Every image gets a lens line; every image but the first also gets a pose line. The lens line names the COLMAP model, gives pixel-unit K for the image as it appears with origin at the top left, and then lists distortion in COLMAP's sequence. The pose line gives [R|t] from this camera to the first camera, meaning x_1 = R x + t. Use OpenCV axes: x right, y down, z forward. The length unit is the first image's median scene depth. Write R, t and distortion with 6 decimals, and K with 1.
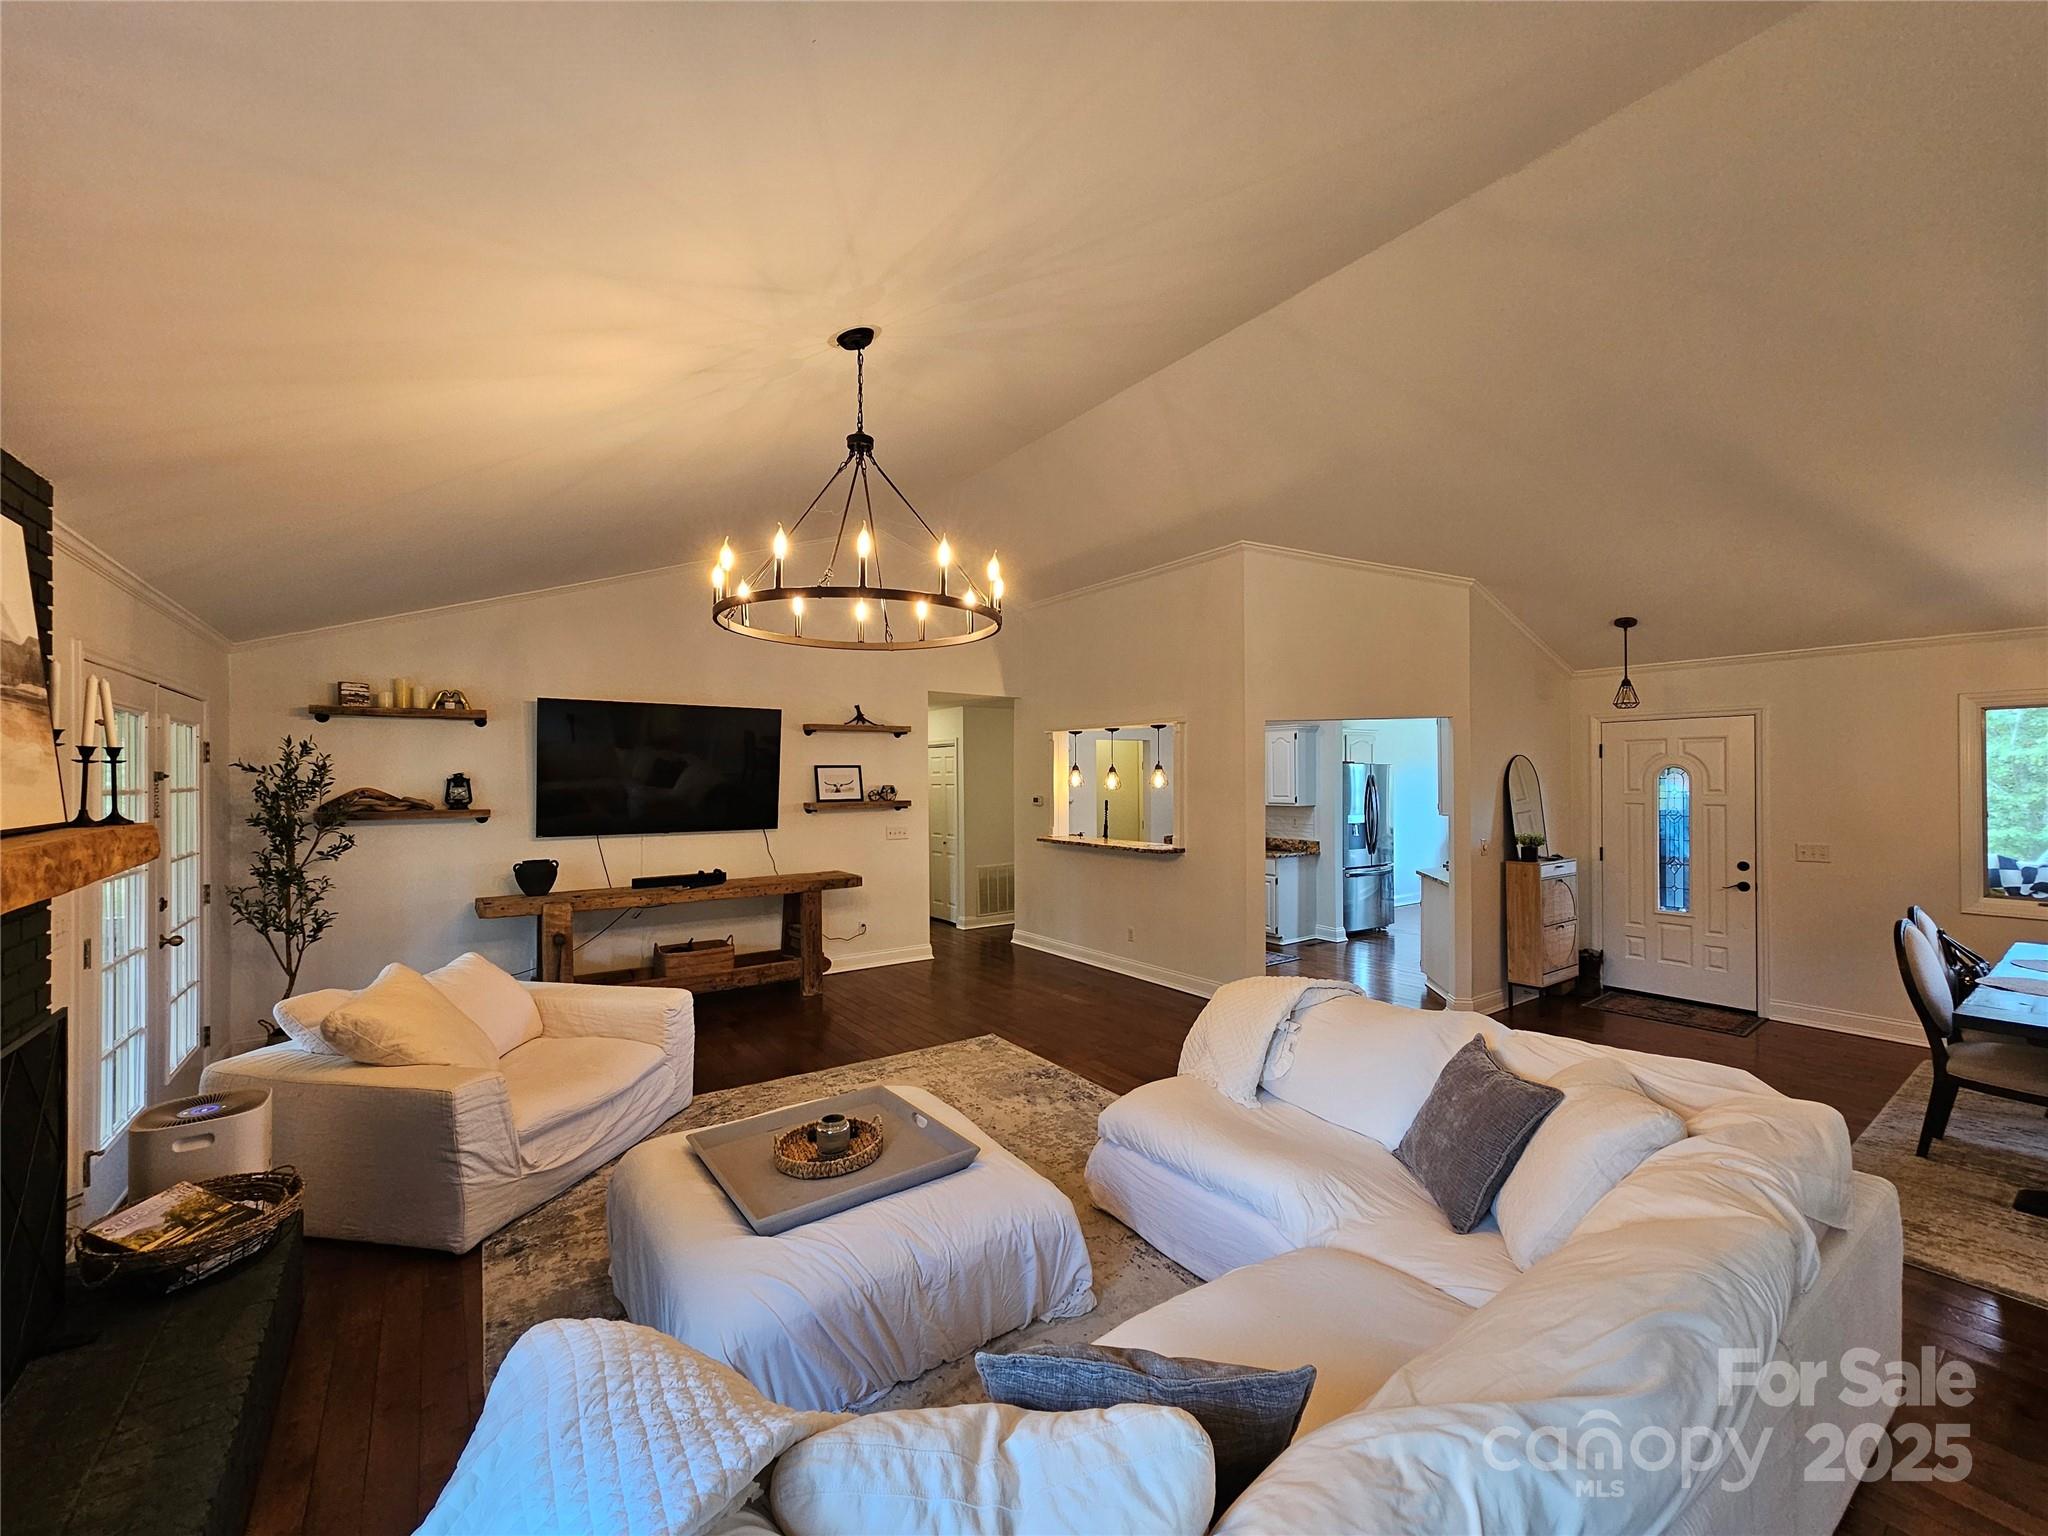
lens RADIAL K [[838.7, 0, 1025.8], [0, 838.7, 782.0], [0, 0, 1]] dist [0.004459, 0.000280]
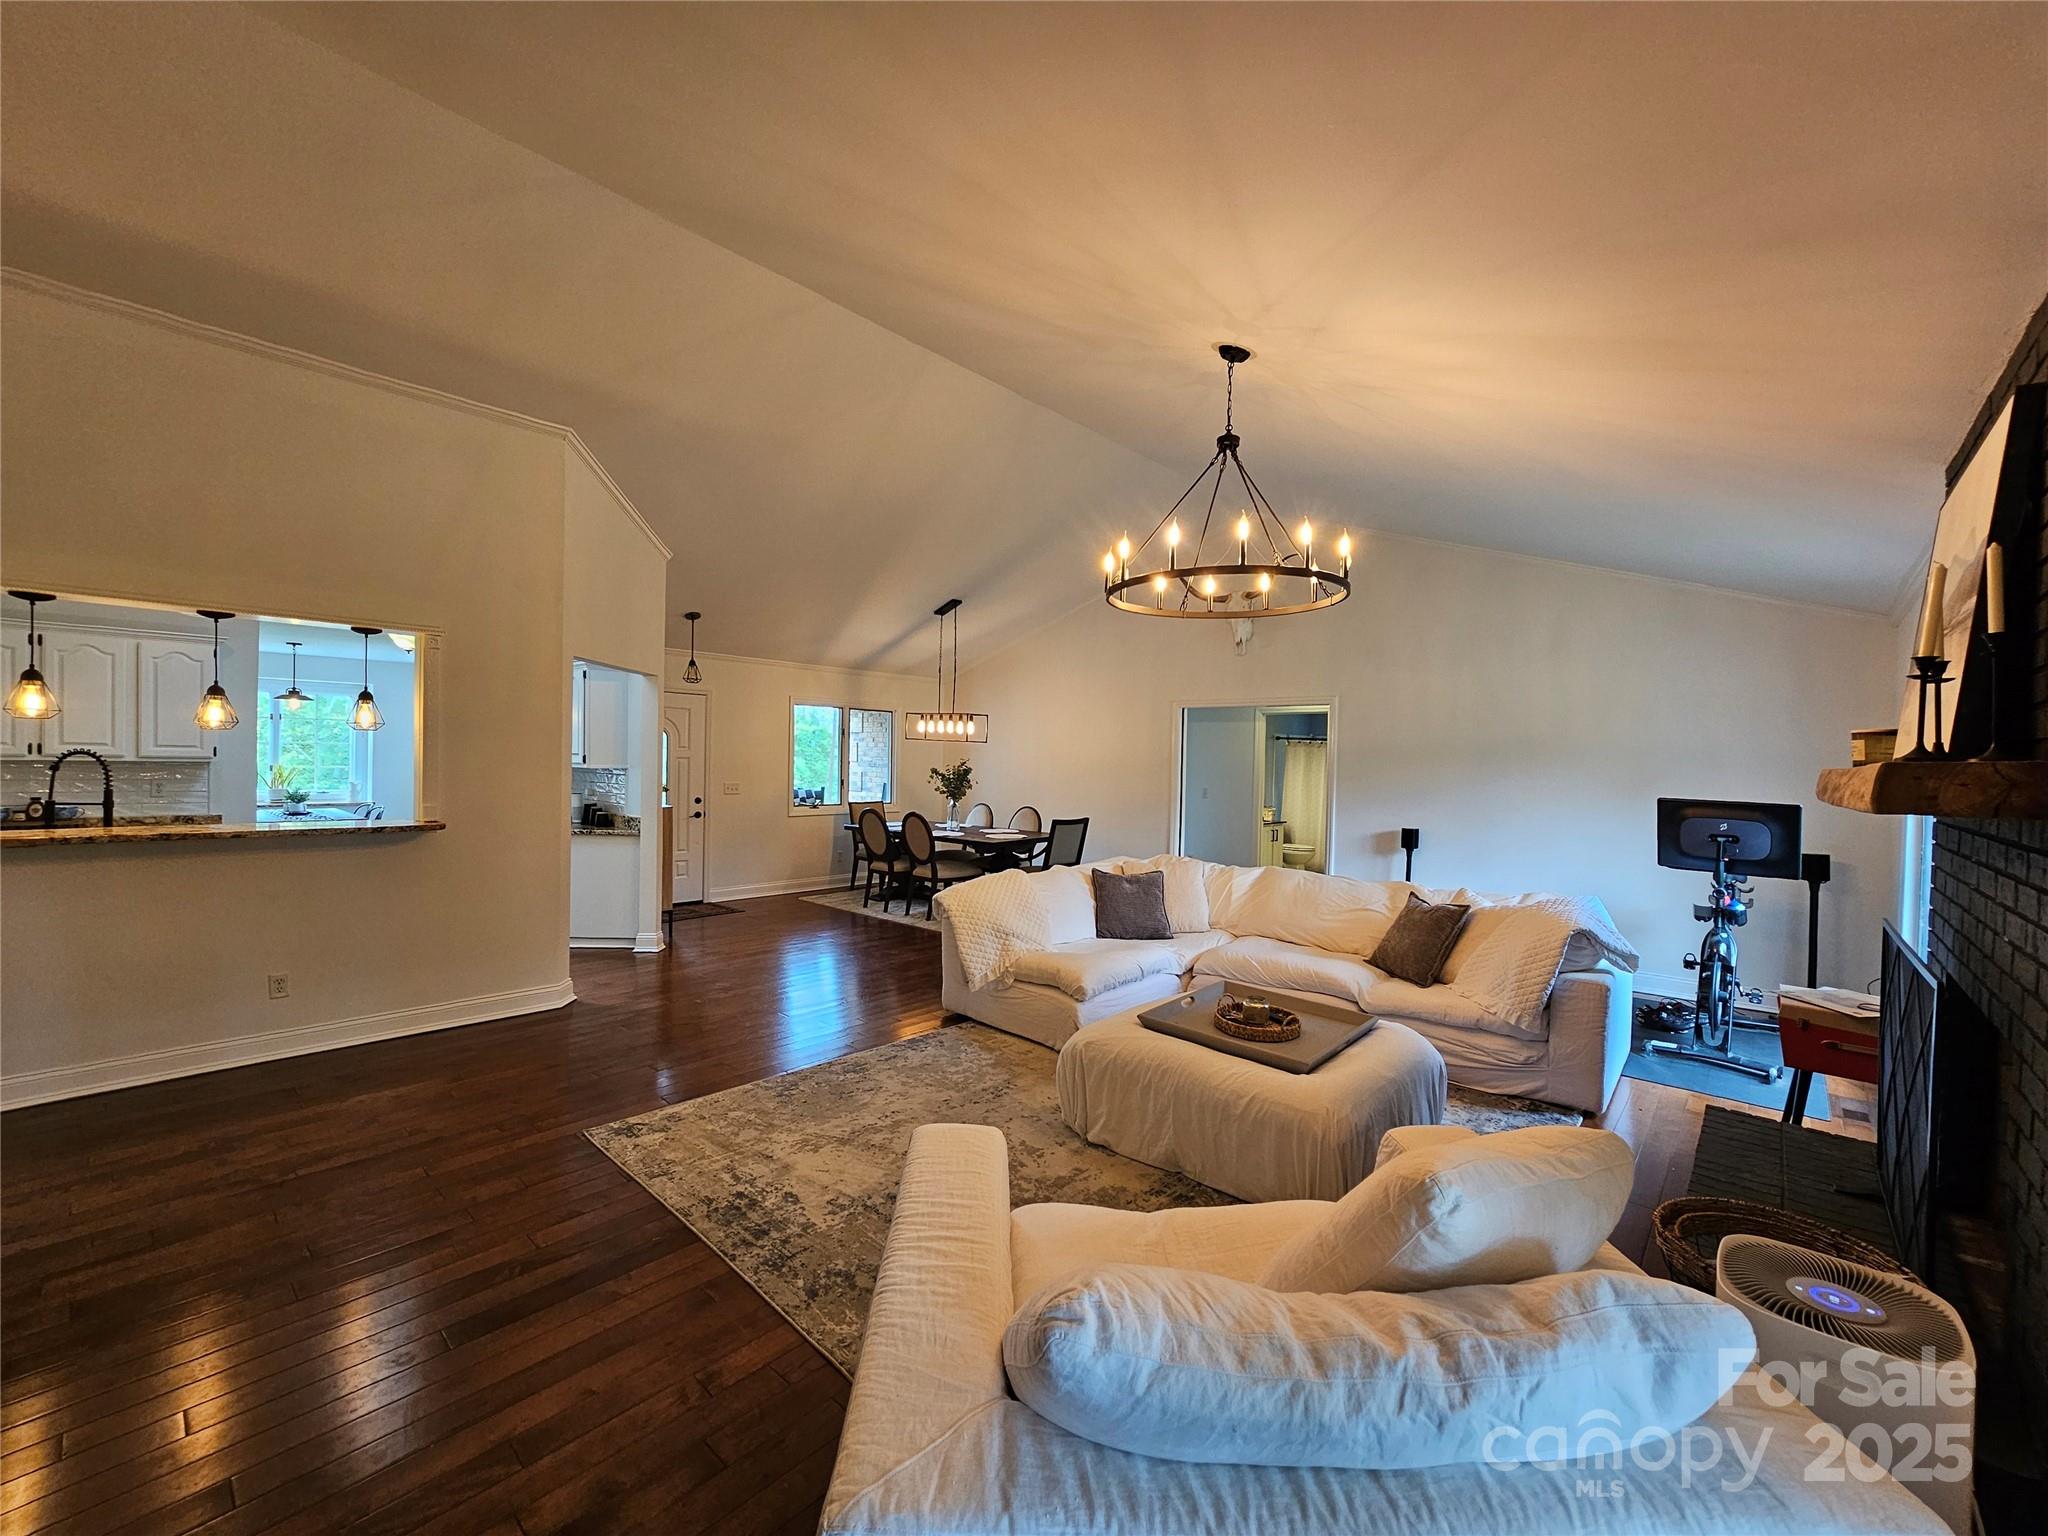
lens RADIAL K [[835.8, 0, 1025.8], [0, 835.8, 777.7], [0, 0, 1]] dist [0.001981, 0.000315]
pose [[-0.217012, -0.021350, 0.975935, -0.596515], [-0.016462, 0.999699, 0.018209, 0.024359], [-0.976030, -0.012114, -0.217298, 0.705977]]
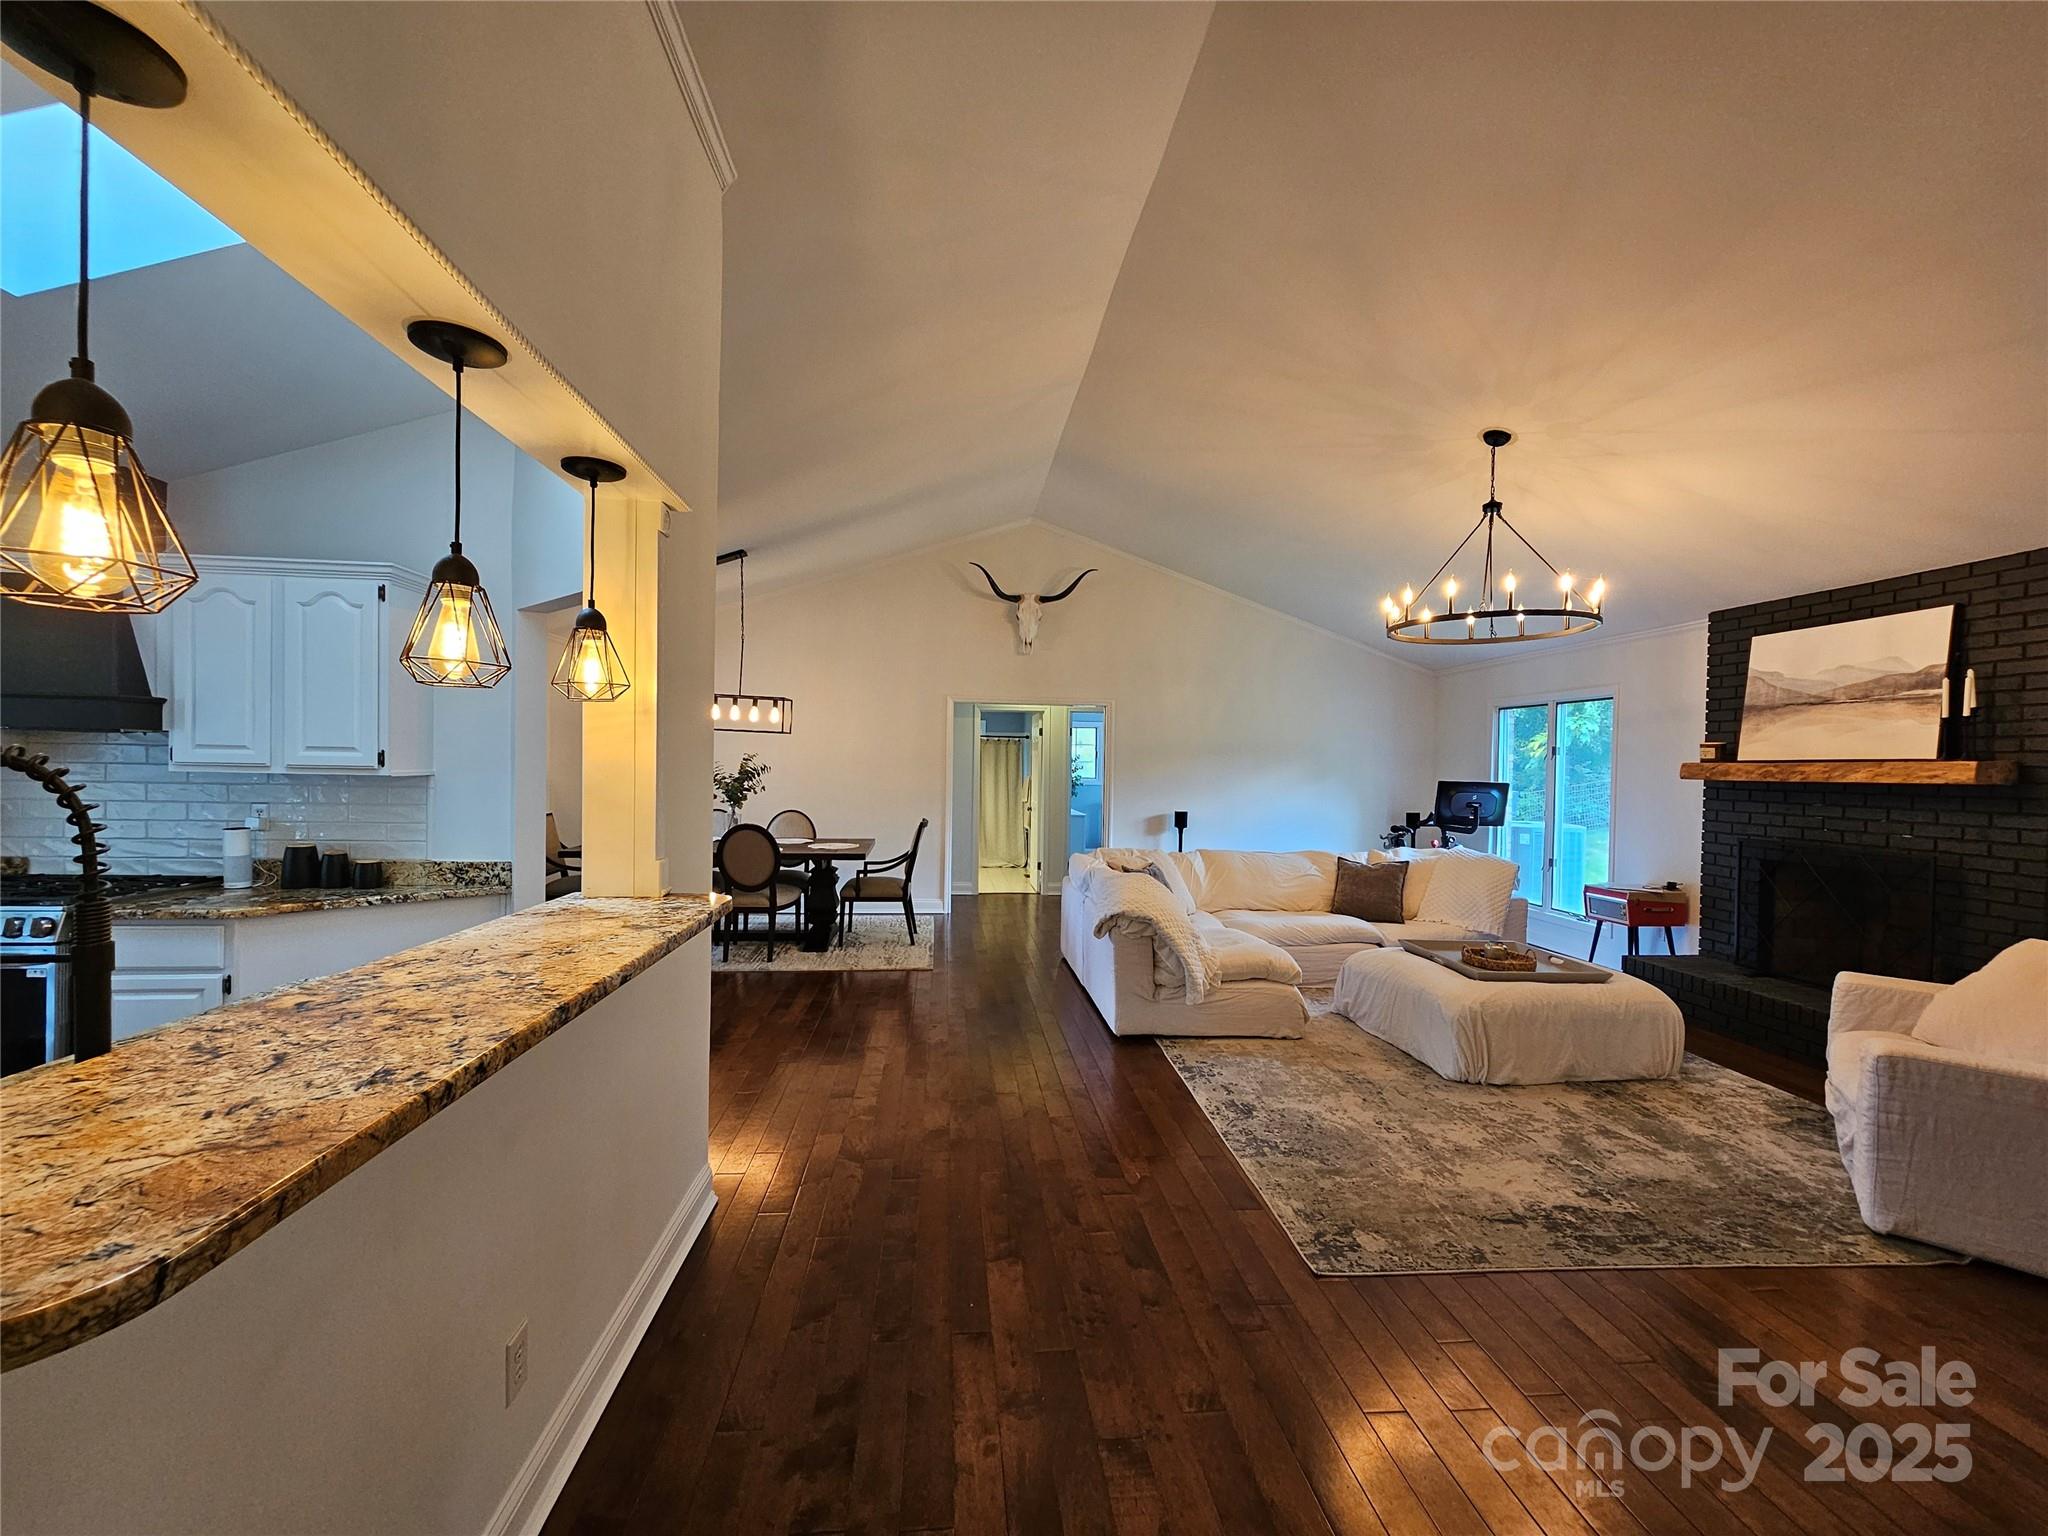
lens RADIAL K [[835.8, 0, 1025.8], [0, 835.8, 777.7], [0, 0, 1]] dist [0.001981, 0.000315]
pose [[-0.866553, -0.018769, 0.498732, -0.105843], [-0.011456, 0.999777, 0.017720, 0.027519], [-0.498953, 0.009641, -0.866575, 1.251333]]
